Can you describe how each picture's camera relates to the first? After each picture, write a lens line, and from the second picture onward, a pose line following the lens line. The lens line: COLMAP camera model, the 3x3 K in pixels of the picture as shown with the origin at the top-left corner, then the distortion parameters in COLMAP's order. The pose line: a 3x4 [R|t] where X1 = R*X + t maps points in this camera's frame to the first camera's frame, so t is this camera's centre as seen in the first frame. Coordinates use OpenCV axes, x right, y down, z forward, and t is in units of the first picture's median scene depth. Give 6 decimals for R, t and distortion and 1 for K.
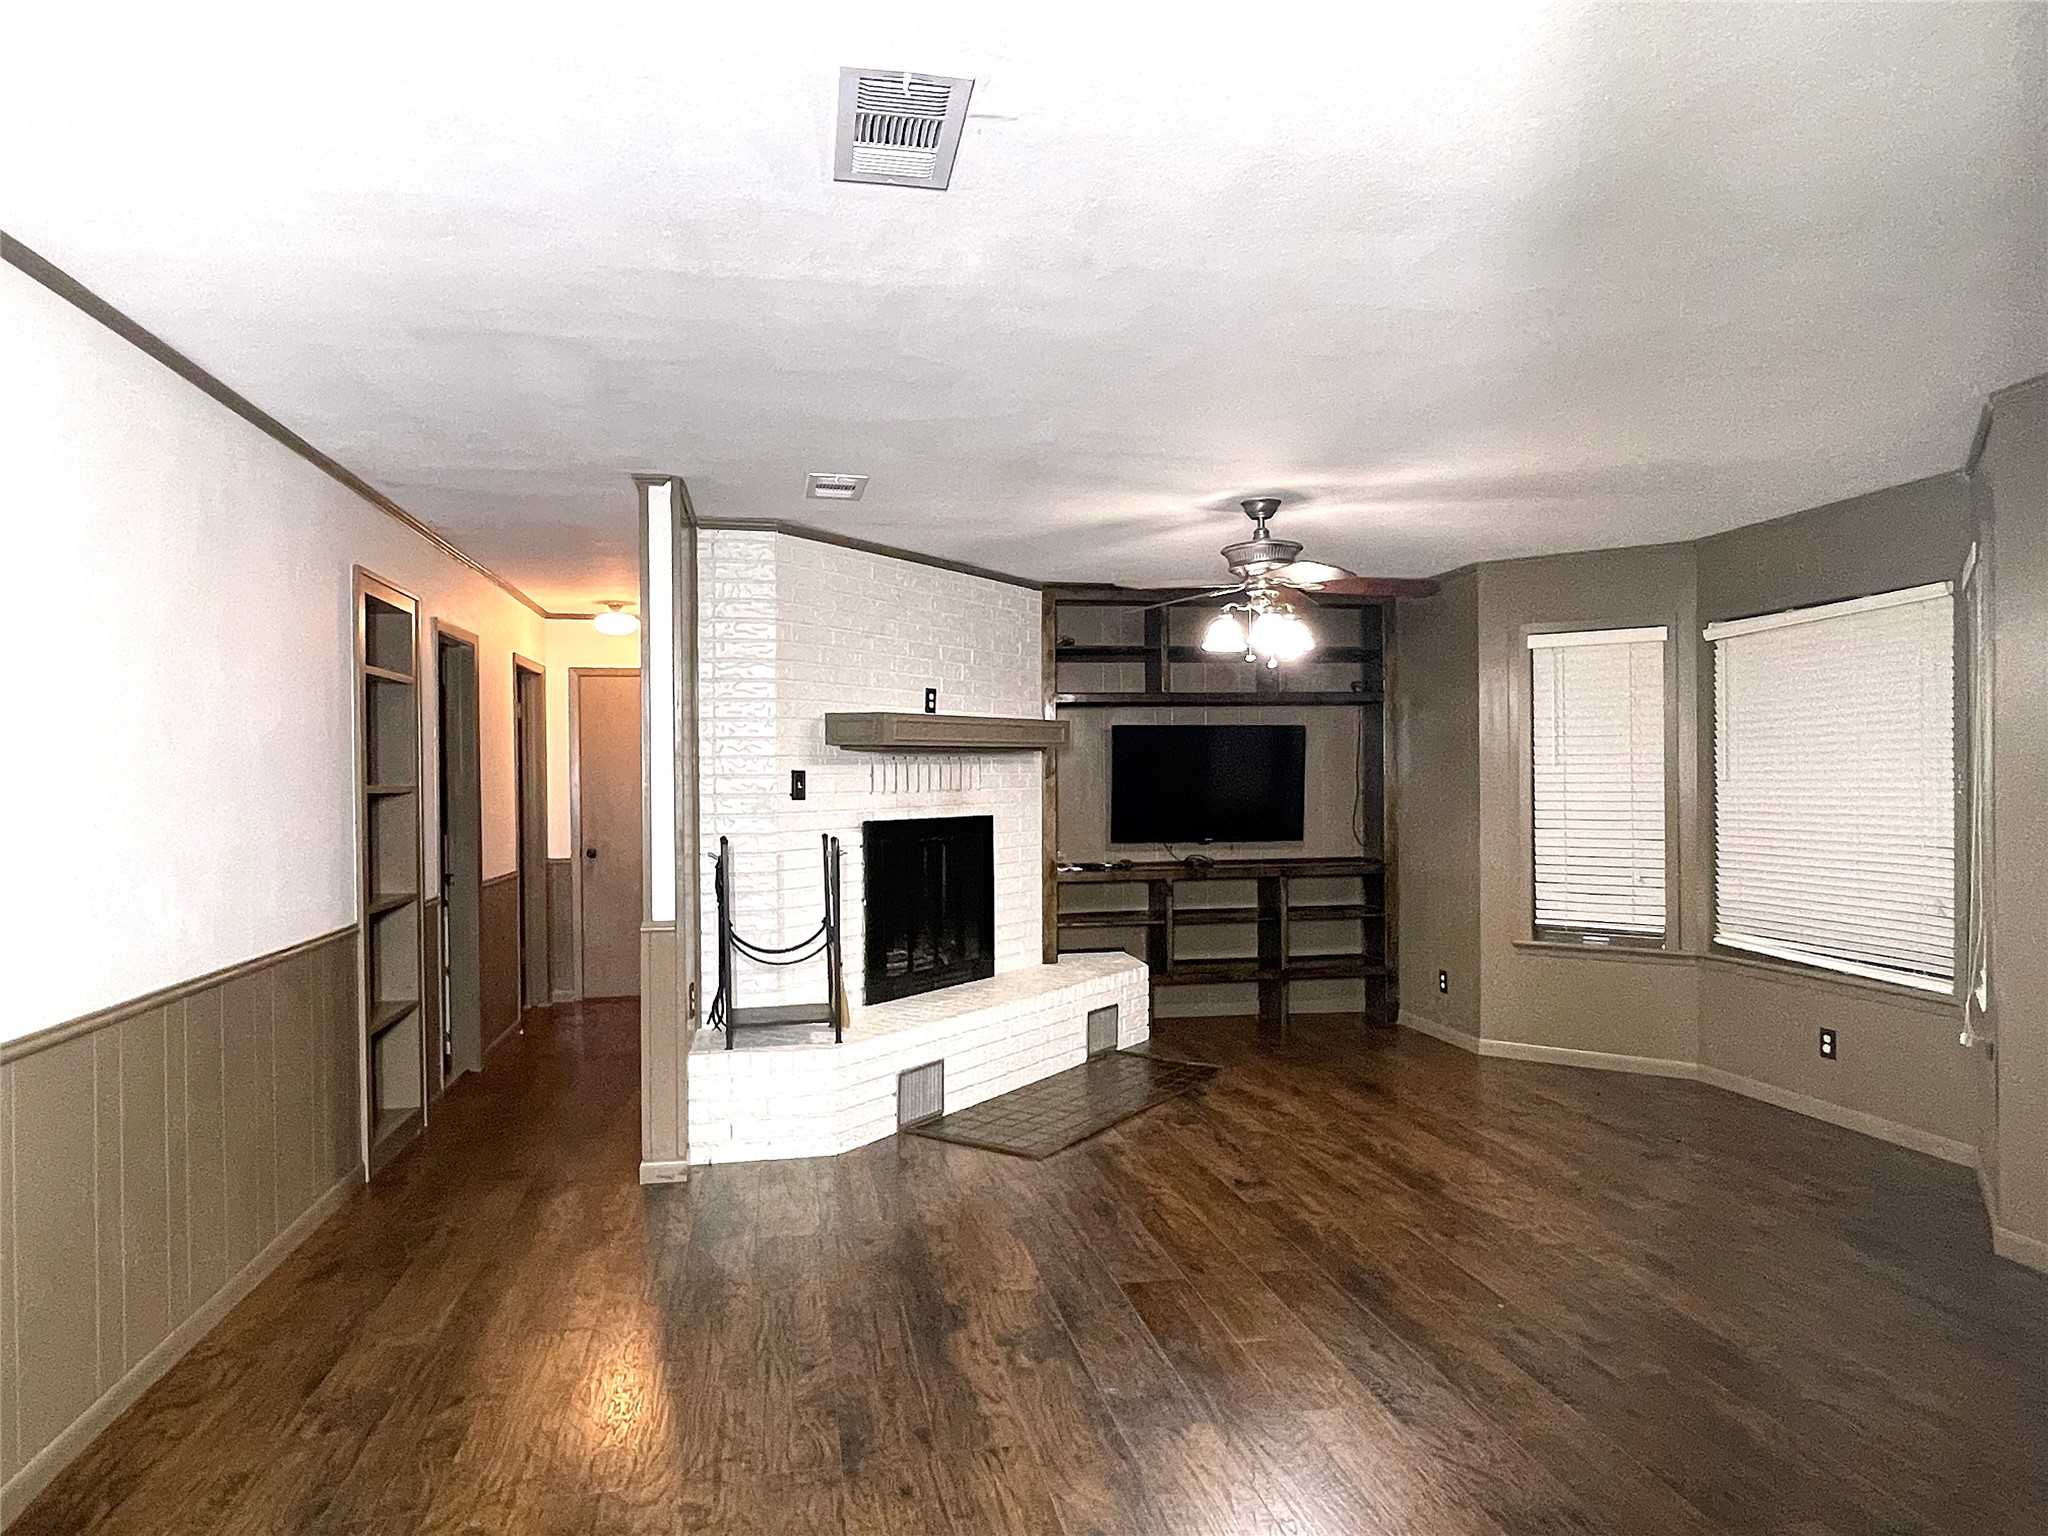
lens RADIAL K [[1194.9, 0, 1025.8], [0, 1194.9, 772.4], [0, 0, 1]] dist [0.001303, -0.000756]
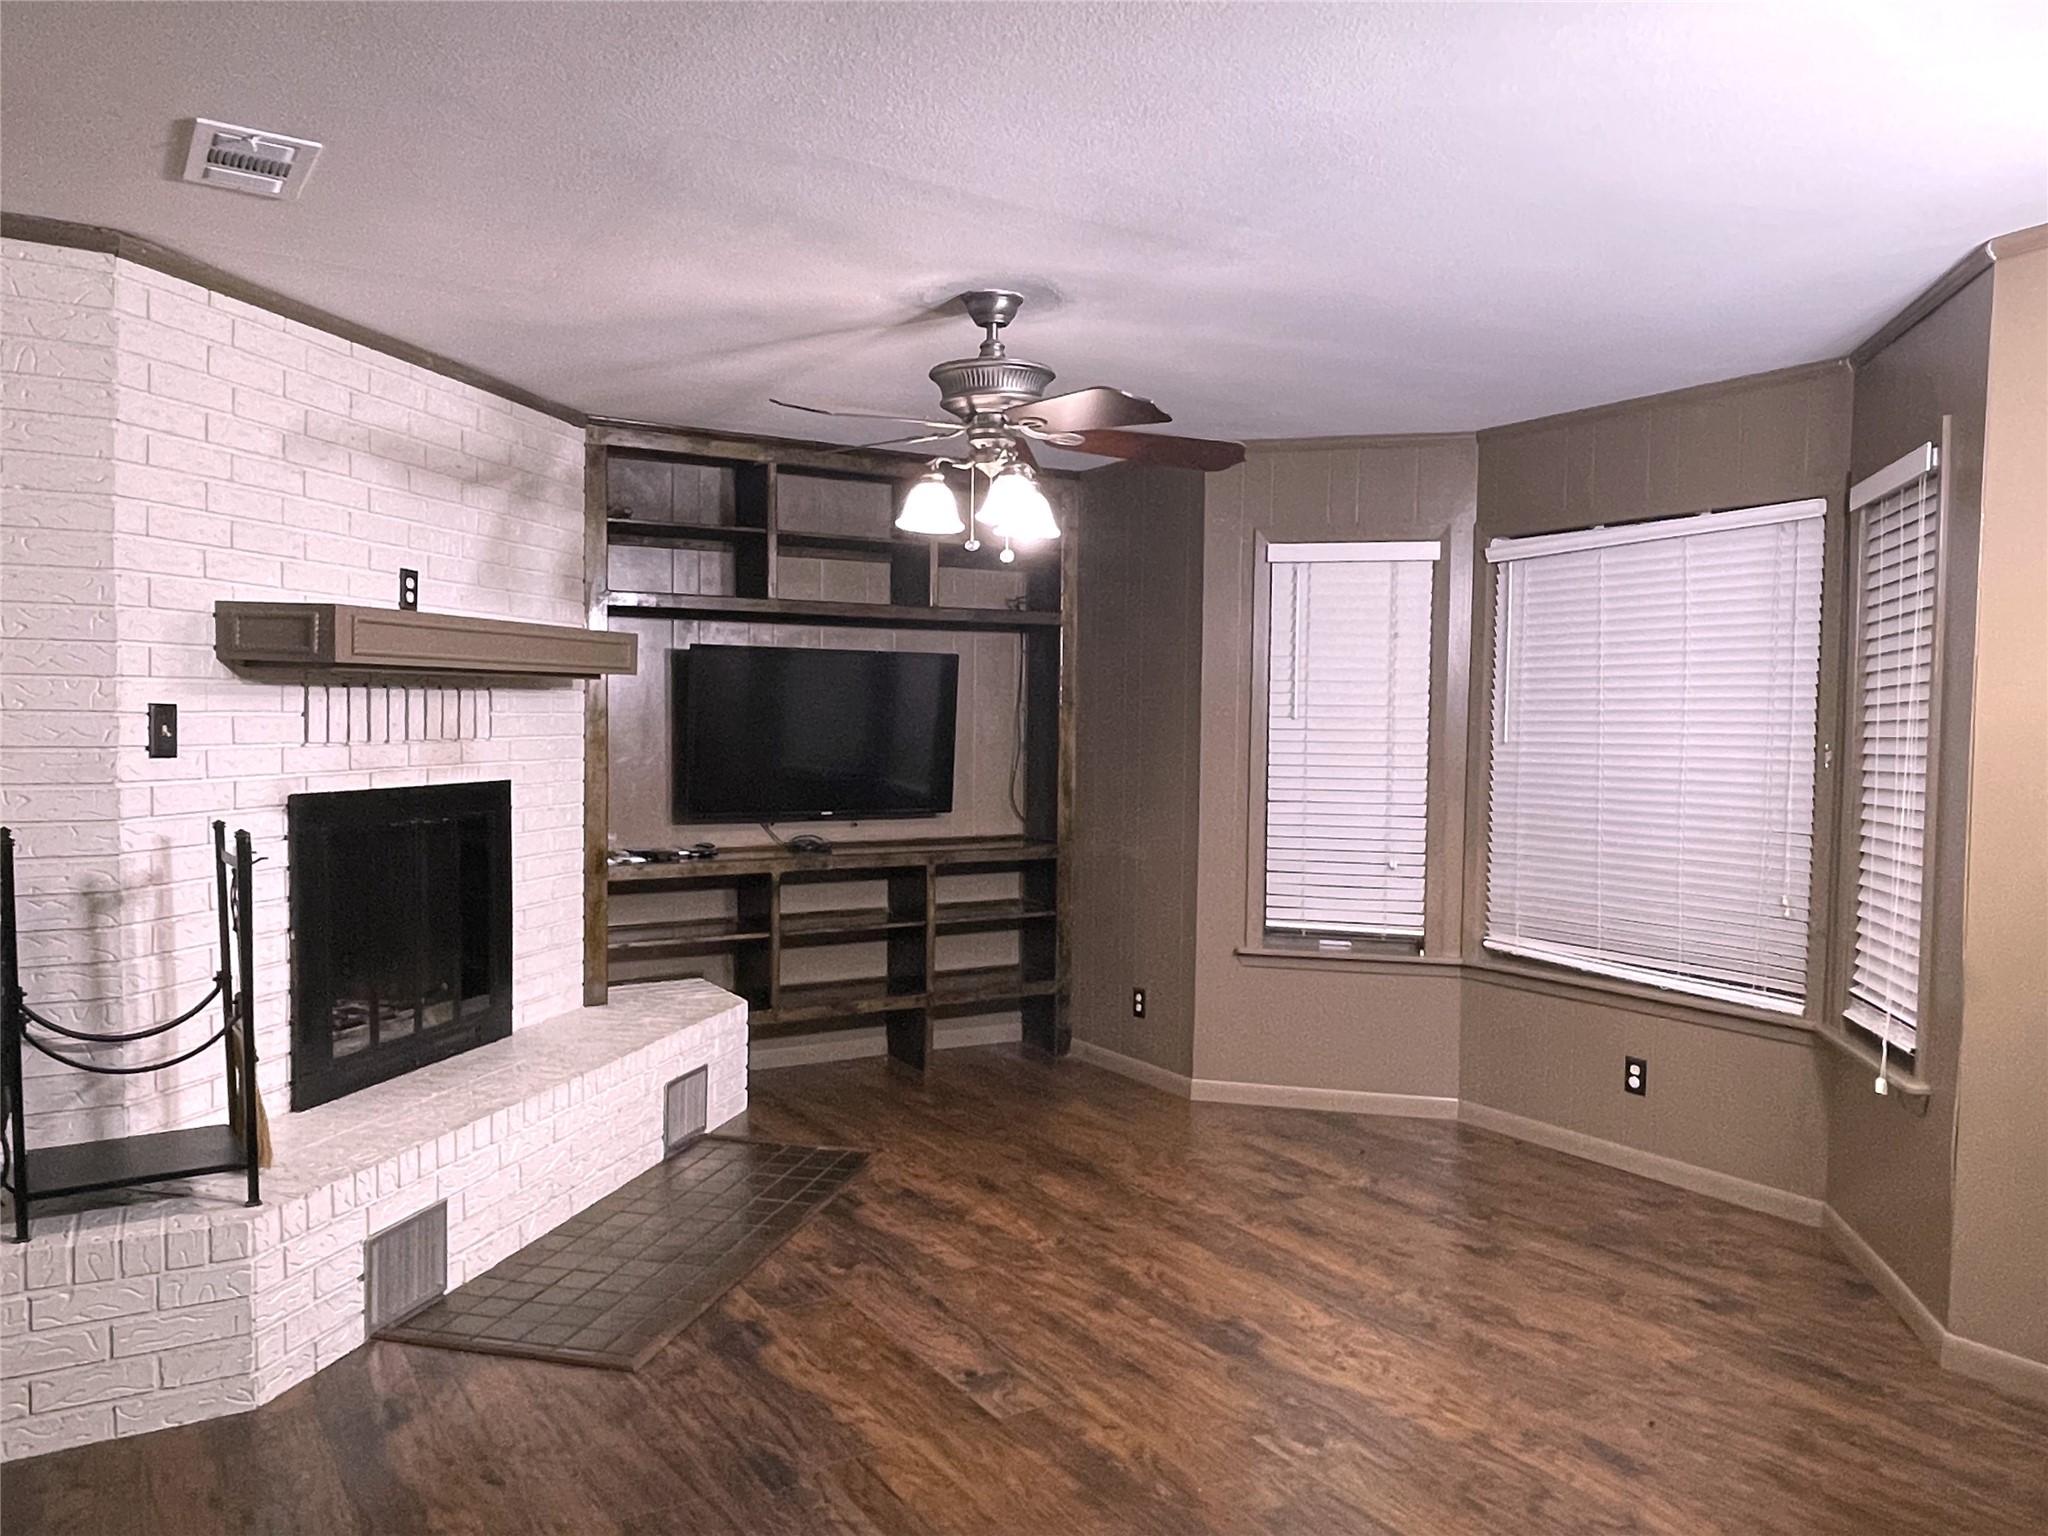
lens RADIAL K [[1468.2, 0, 1019.2], [0, 1468.2, 785.6], [0, 0, 1]] dist [0.012327, -0.013855]
pose [[0.937699, 0.003490, 0.347432, -0.050090], [-0.021307, 0.998645, 0.047475, -0.004082], [-0.346796, -0.051920, 0.936502, 0.205300]]
